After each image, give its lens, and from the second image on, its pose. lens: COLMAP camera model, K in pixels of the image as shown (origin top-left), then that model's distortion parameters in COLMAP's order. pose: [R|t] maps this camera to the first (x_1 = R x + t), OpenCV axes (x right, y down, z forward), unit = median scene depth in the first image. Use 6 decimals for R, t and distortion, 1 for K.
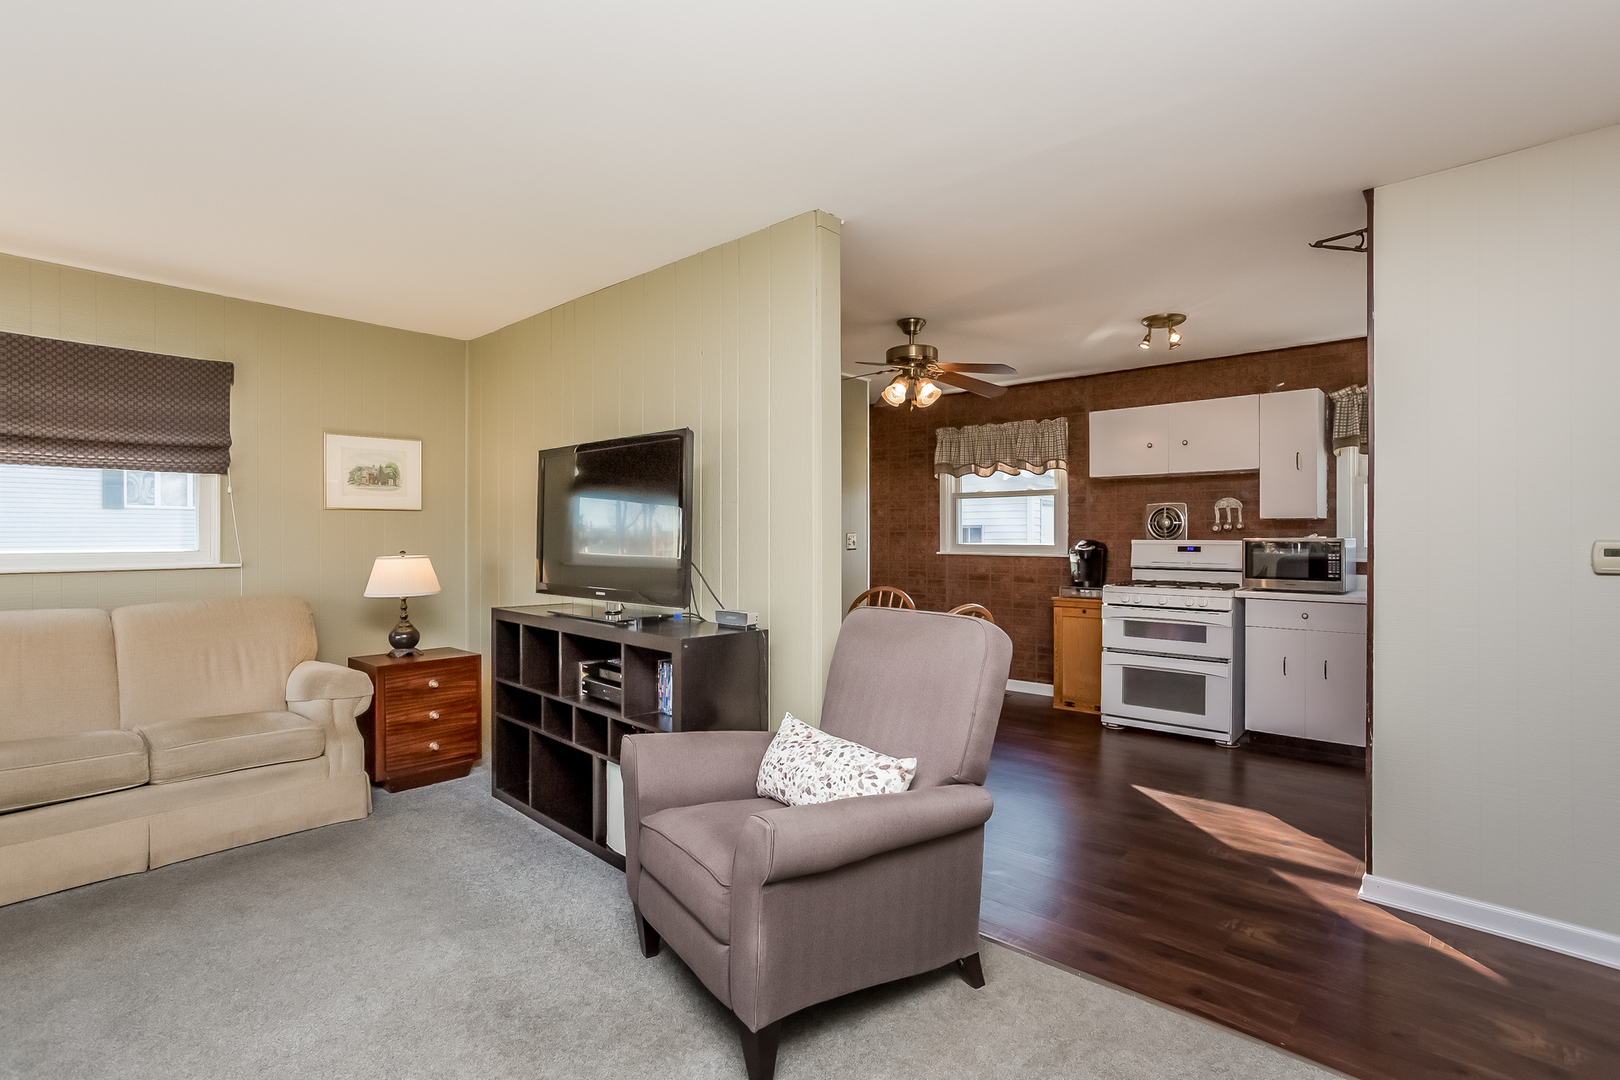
lens RADIAL K [[764.7, 0, 809.5], [0, 764.7, 531.9], [0, 0, 1]] dist [0.013958, -0.000177]
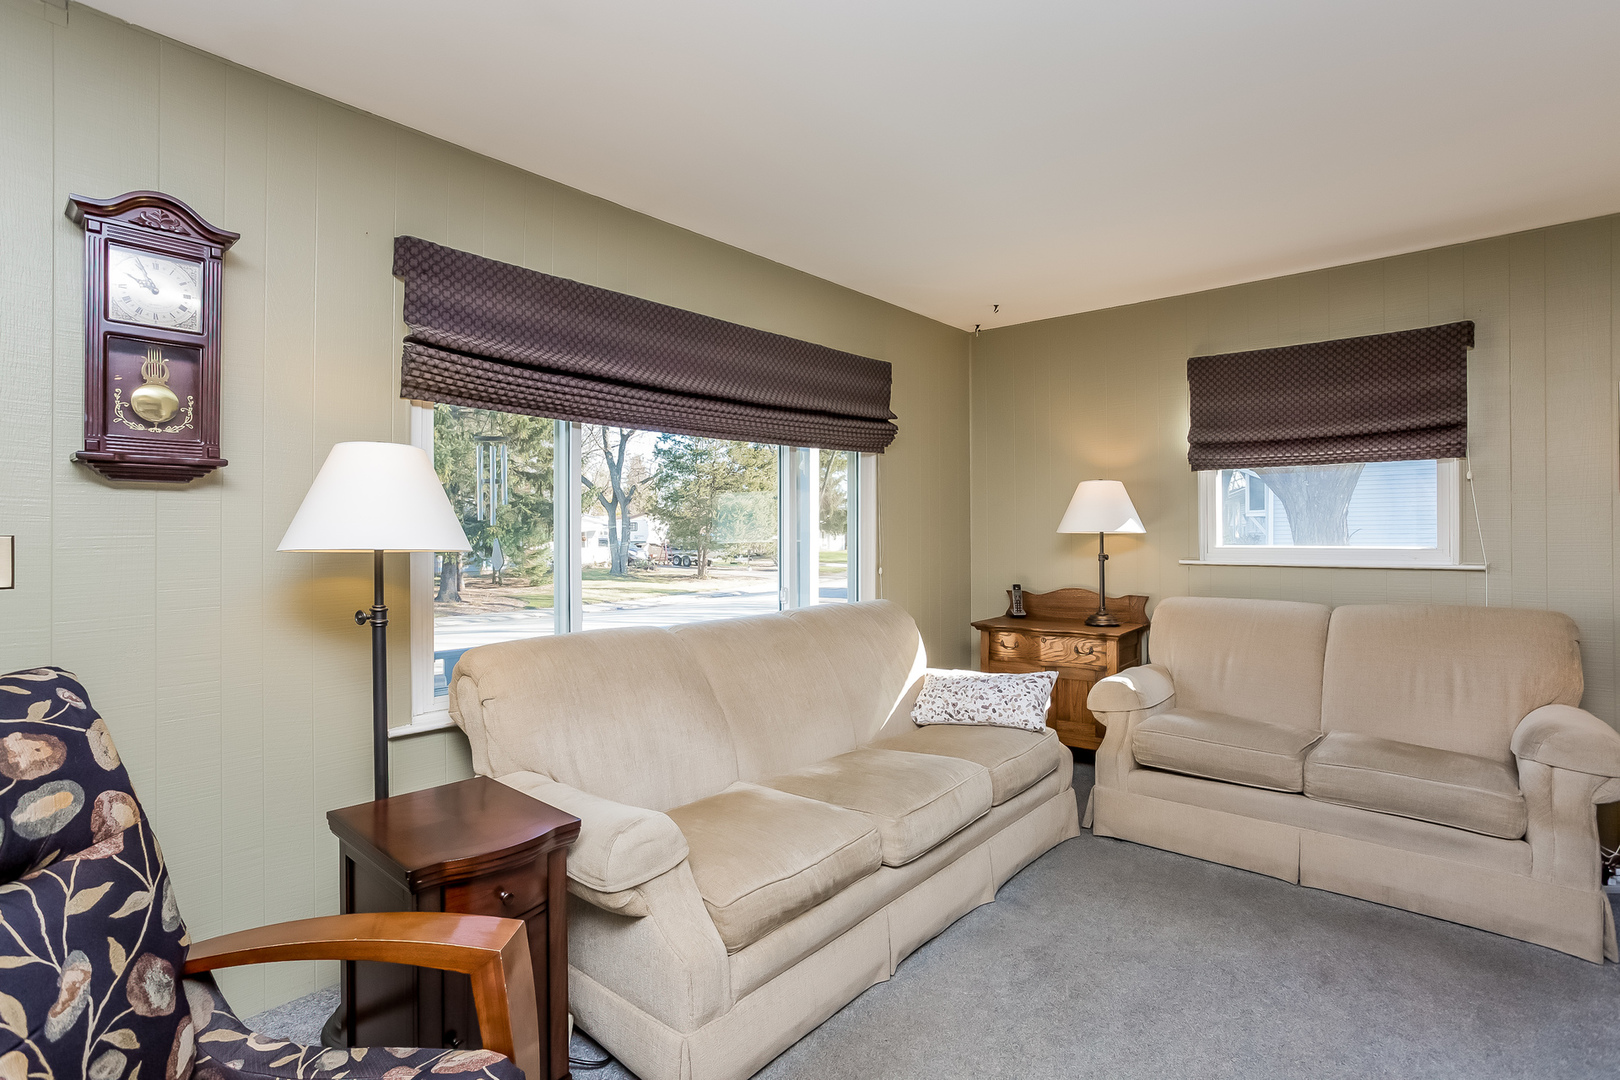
lens RADIAL K [[794.1, 0, 803.4], [0, 794.1, 530.5], [0, 0, 1]] dist [-0.057602, 0.035339]
pose [[0.017770, -0.002576, -0.999839, 0.047588], [0.006336, 0.999977, -0.002464, 0.001392], [0.999822, -0.006291, 0.017786, 0.211125]]
